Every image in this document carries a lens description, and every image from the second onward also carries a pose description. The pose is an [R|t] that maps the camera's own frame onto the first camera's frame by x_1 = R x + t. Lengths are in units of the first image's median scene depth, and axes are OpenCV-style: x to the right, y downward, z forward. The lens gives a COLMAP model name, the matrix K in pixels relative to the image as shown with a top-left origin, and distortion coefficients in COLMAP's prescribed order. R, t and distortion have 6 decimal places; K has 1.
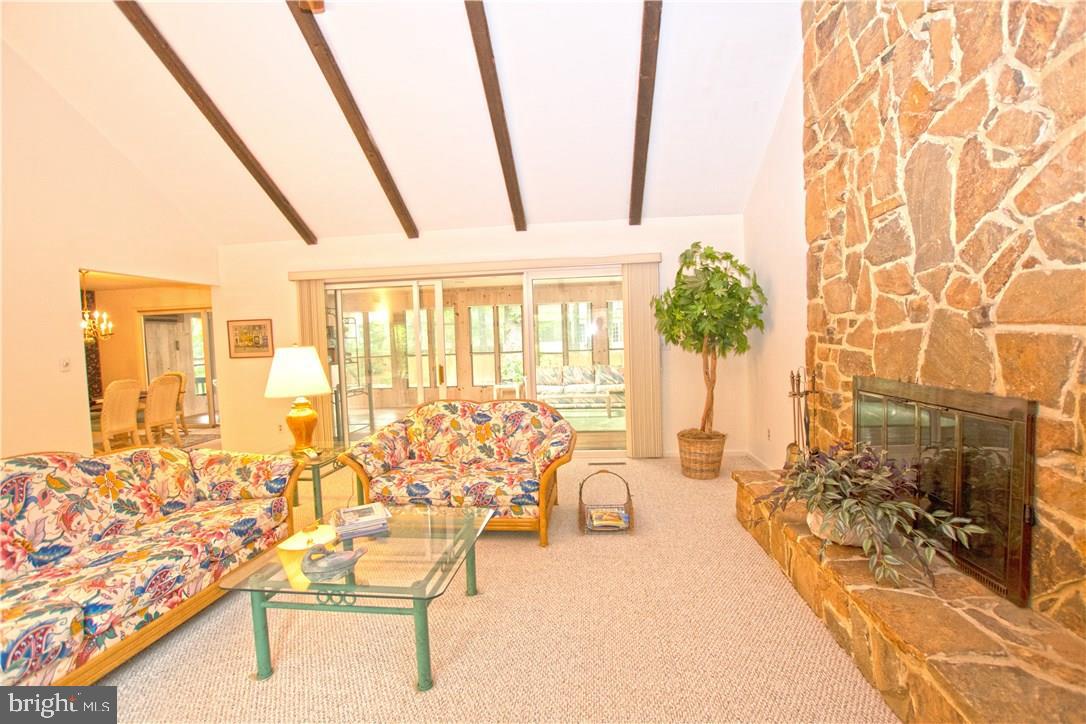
lens RADIAL K [[483.4, 0, 542.6], [0, 483.4, 361.8], [0, 0, 1]] dist [-0.021961, 0.003581]
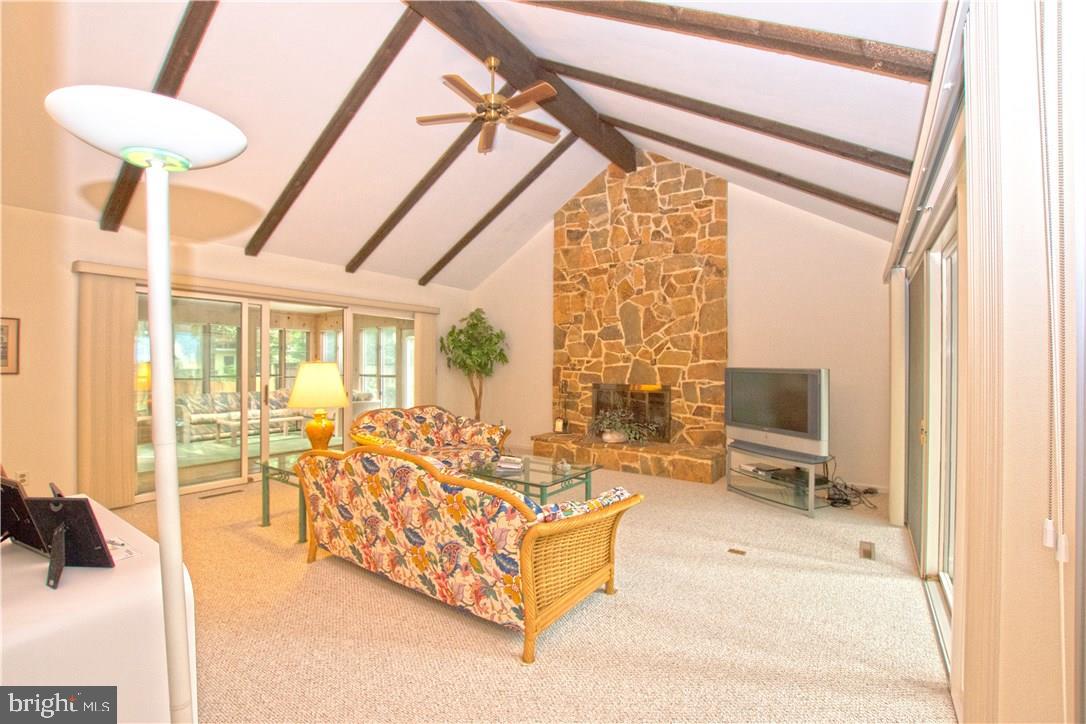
lens RADIAL K [[483.4, 0, 545.7], [0, 483.4, 363.9], [0, 0, 1]] dist [-0.021961, 0.003581]
pose [[0.469321, 0.037492, 0.882231, -1.966599], [0.021595, 0.998312, -0.053913, 0.068548], [-0.882763, 0.044355, 0.467719, 0.060438]]
